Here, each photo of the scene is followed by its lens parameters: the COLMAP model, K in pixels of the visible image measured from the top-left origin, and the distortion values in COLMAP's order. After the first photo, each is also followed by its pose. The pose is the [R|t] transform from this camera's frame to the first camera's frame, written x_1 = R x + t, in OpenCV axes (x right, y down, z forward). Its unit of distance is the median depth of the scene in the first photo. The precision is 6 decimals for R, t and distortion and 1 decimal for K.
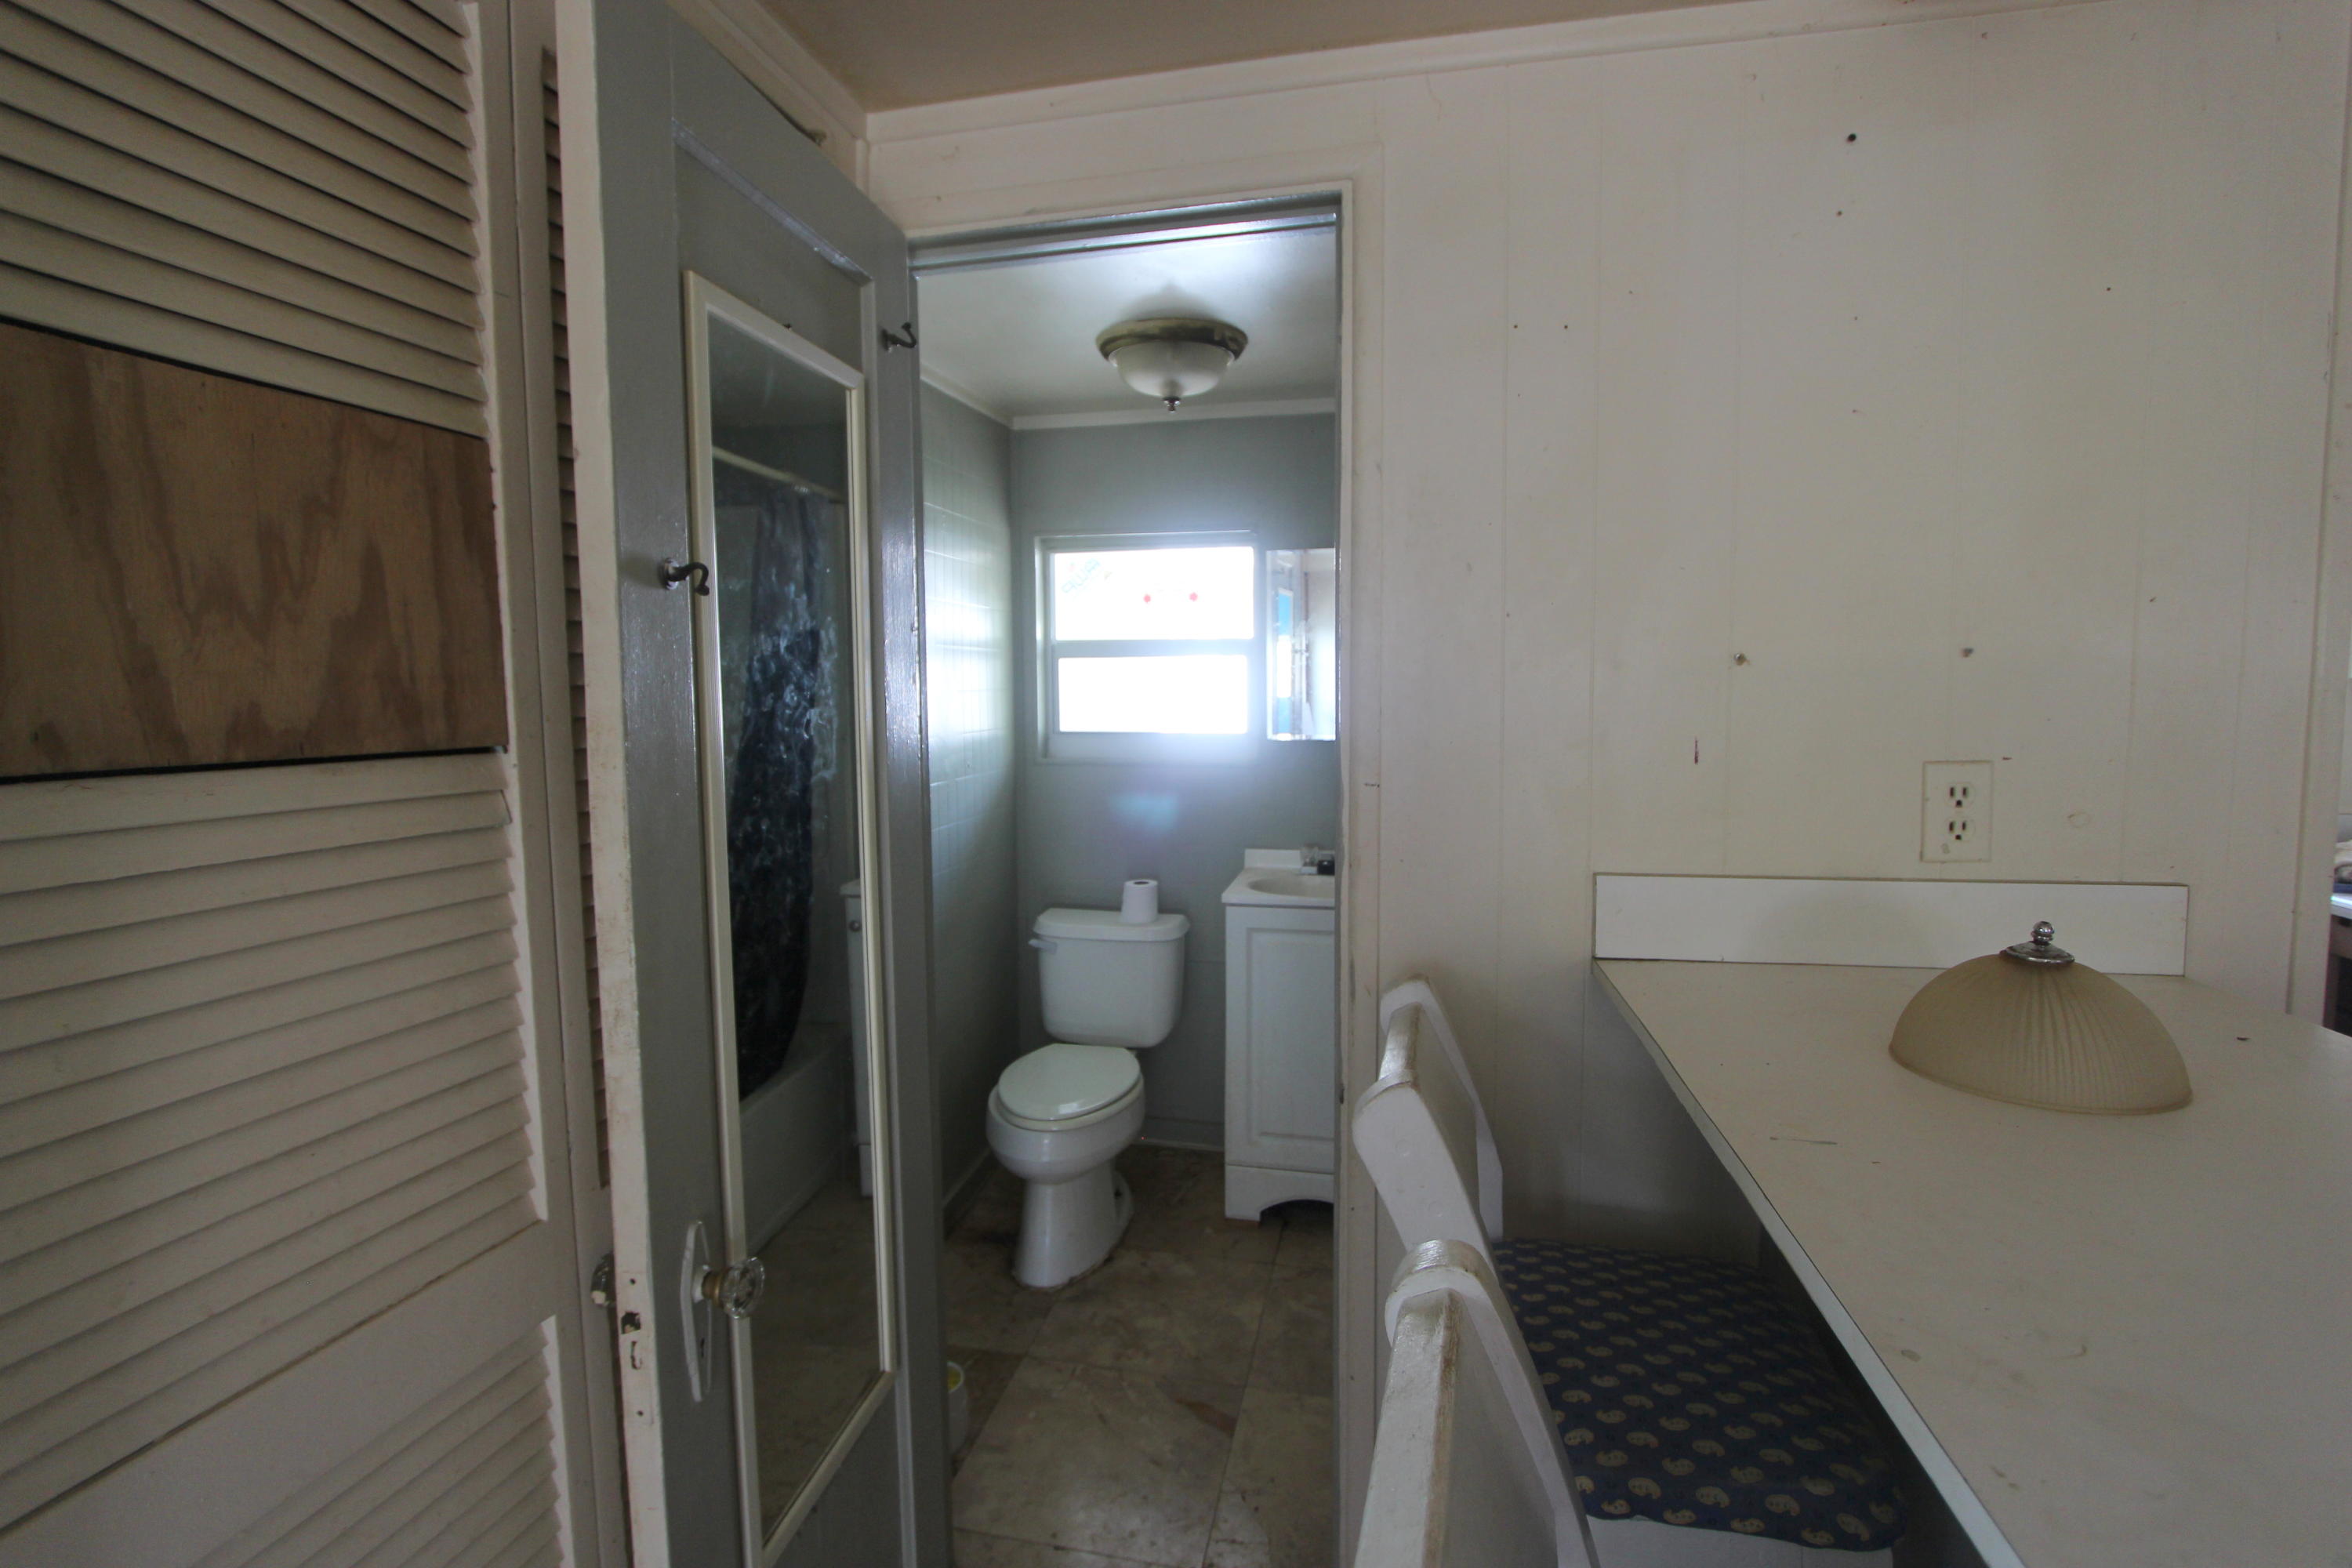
lens RADIAL K [[1129.8, 0, 1180.0], [0, 1129.8, 785.6], [0, 0, 1]] dist [-0.012636, 0.000443]
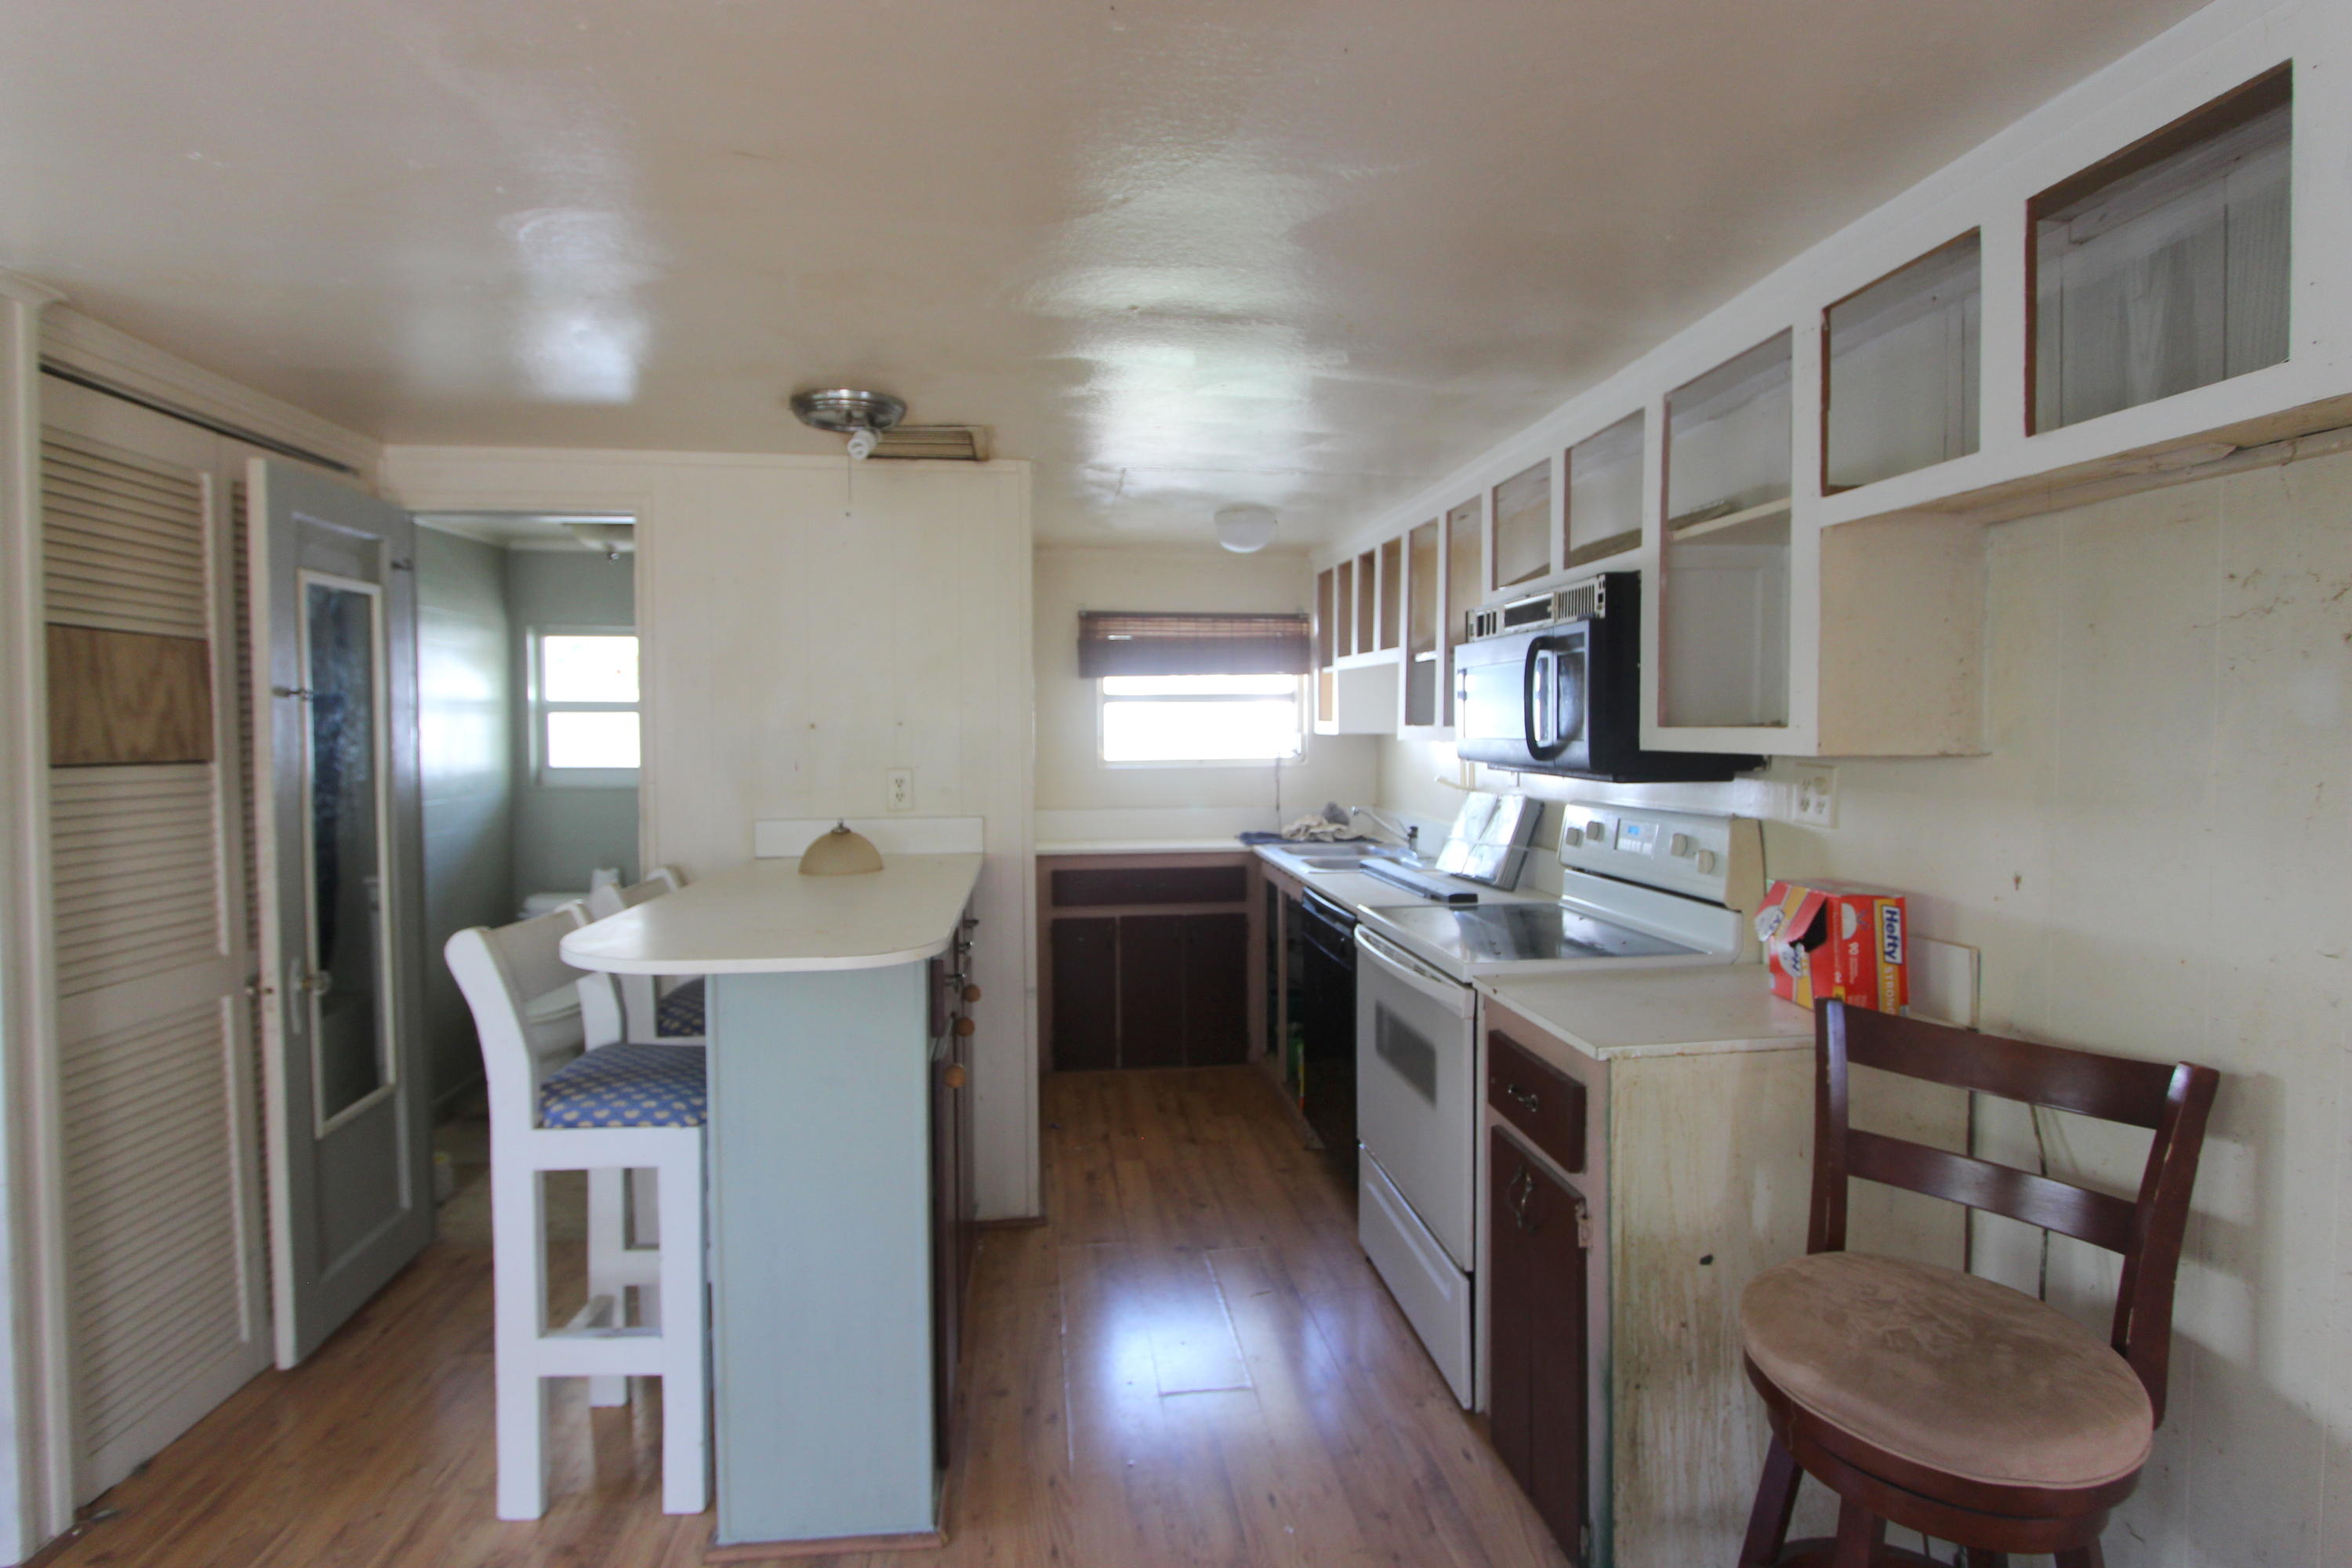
lens RADIAL K [[1129.8, 0, 1167.0], [0, 1129.8, 775.3], [0, 0, 1]] dist [-0.012636, 0.000443]
pose [[0.944620, -0.006292, 0.328106, 0.421896], [0.022375, 0.998724, -0.045267, 0.112958], [-0.327403, 0.050101, 0.943556, -1.467264]]
